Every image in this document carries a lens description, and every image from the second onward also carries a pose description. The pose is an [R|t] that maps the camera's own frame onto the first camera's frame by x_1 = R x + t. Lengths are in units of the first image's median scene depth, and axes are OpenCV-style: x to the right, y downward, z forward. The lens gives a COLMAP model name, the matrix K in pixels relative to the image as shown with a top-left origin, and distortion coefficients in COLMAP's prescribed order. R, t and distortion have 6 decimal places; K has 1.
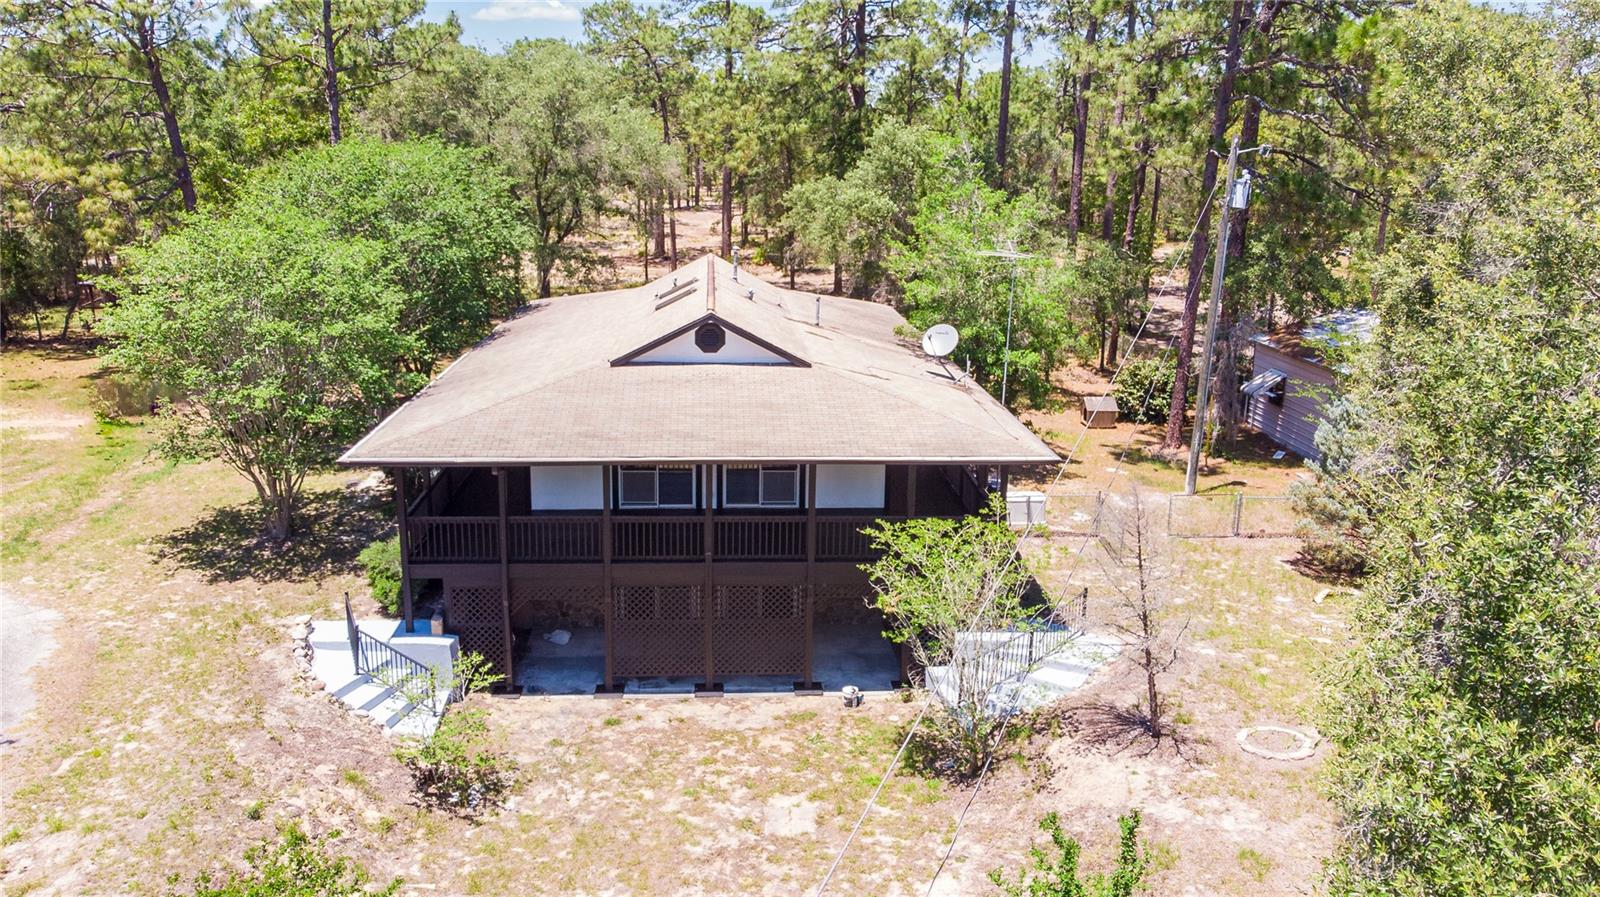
lens RADIAL K [[1212.7, 0, 797.8], [0, 1212.7, 445.1], [0, 0, 1]] dist [-0.000087, -0.000675]
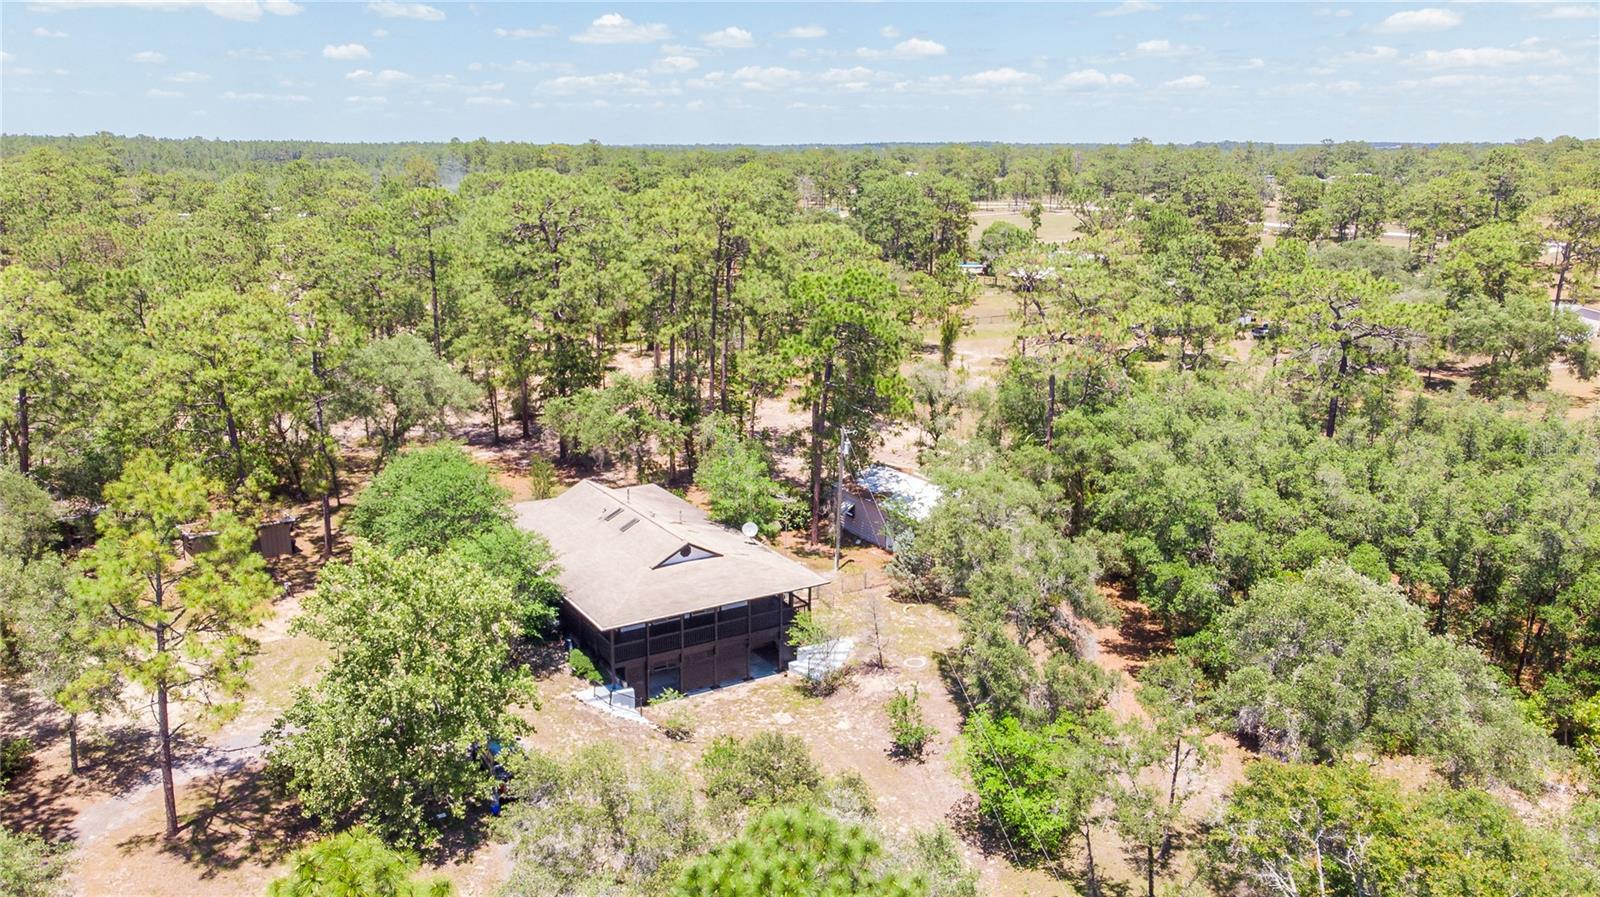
lens RADIAL K [[1174.7, 0, 770.5], [0, 1174.7, 443.6], [0, 0, 1]] dist [0.003084, -0.001147]
pose [[0.899483, -0.121497, 0.419725, -1.006286], [0.123358, 0.992100, 0.022820, -0.380762], [-0.419182, 0.031250, 0.907364, -1.427979]]
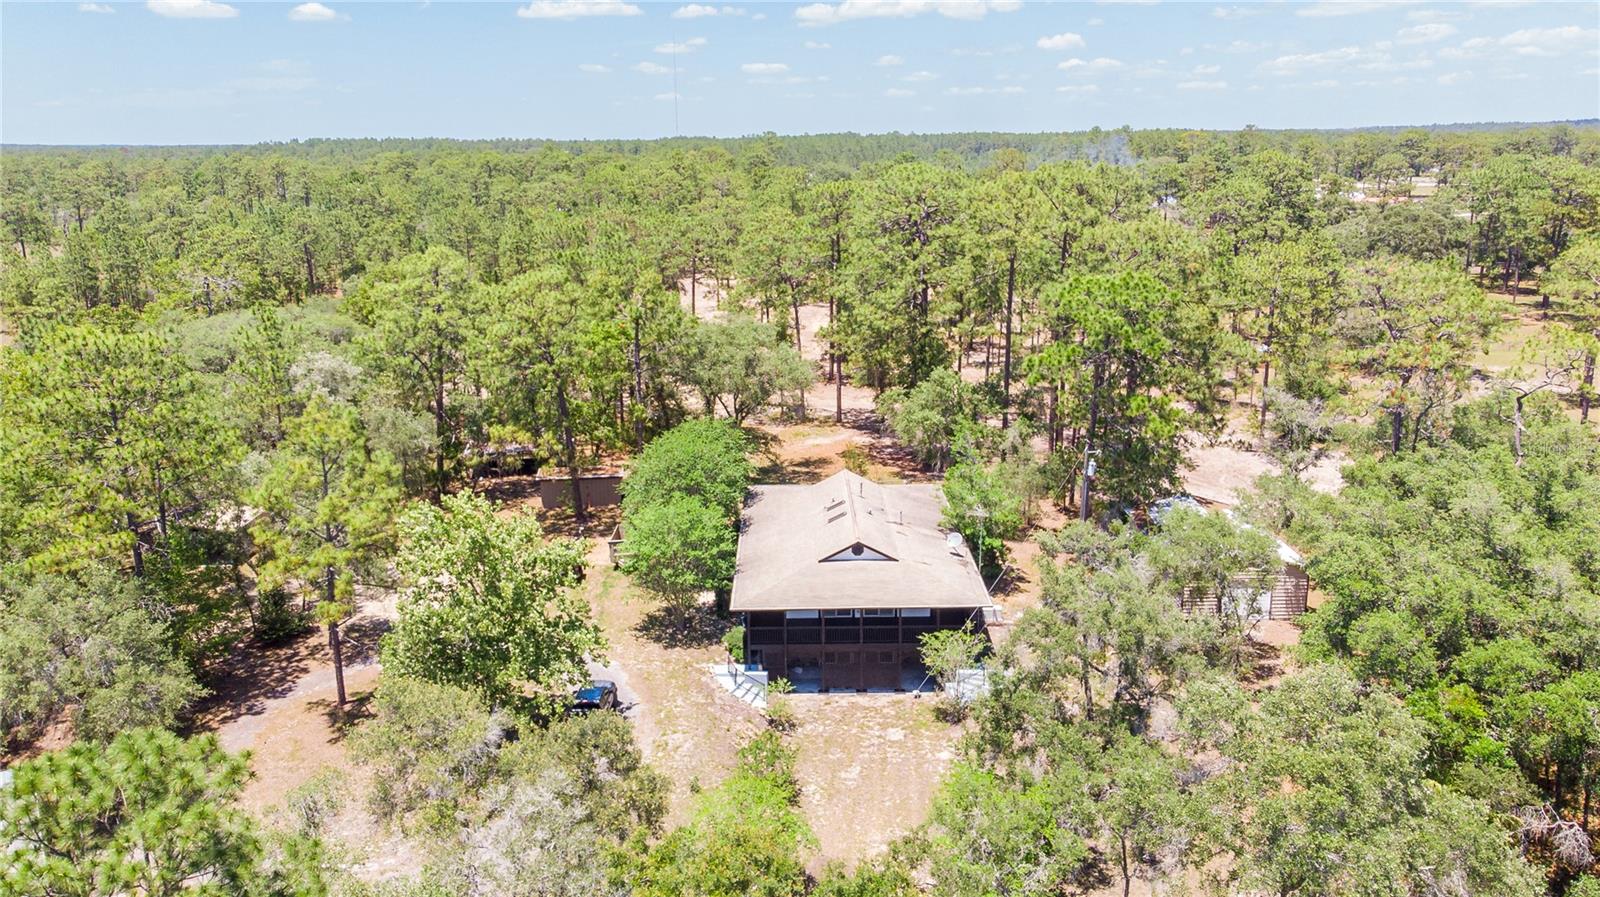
lens RADIAL K [[1174.7, 0, 770.5], [0, 1174.7, 443.6], [0, 0, 1]] dist [0.003084, -0.001147]
pose [[0.995318, -0.017094, -0.095132, -0.019577], [0.016292, 0.999825, -0.009196, -0.318773], [0.095272, 0.007603, 0.995422, -1.575068]]
